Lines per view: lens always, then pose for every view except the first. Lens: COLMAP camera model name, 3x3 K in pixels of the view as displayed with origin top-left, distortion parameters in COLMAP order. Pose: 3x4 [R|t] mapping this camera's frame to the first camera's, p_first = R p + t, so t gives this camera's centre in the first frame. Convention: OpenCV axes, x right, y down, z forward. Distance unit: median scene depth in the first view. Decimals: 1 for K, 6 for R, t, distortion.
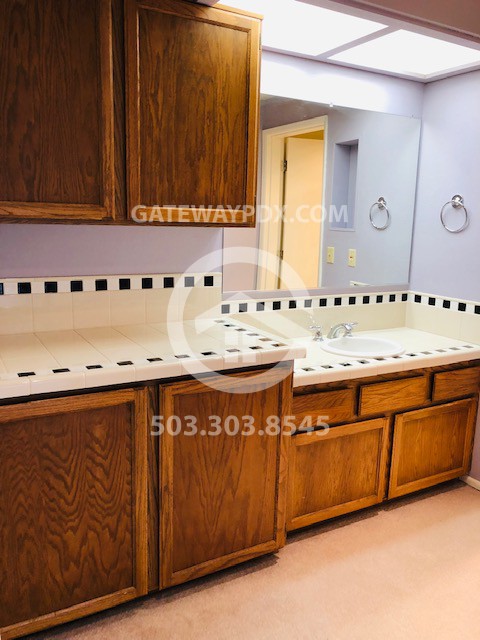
lens RADIAL K [[528.5, 0, 243.3], [0, 528.5, 319.5], [0, 0, 1]] dist [0.006459, 0.008471]
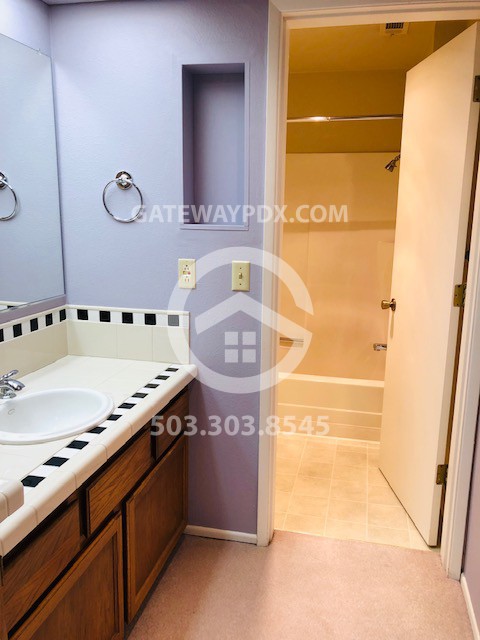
lens RADIAL K [[528.5, 0, 243.7], [0, 528.5, 319.8], [0, 0, 1]] dist [0.006459, 0.008471]
pose [[0.685425, -0.160676, 0.710195, -0.036968], [0.139482, 0.986260, 0.088516, -0.070413], [-0.714659, 0.038389, 0.698419, 0.361430]]
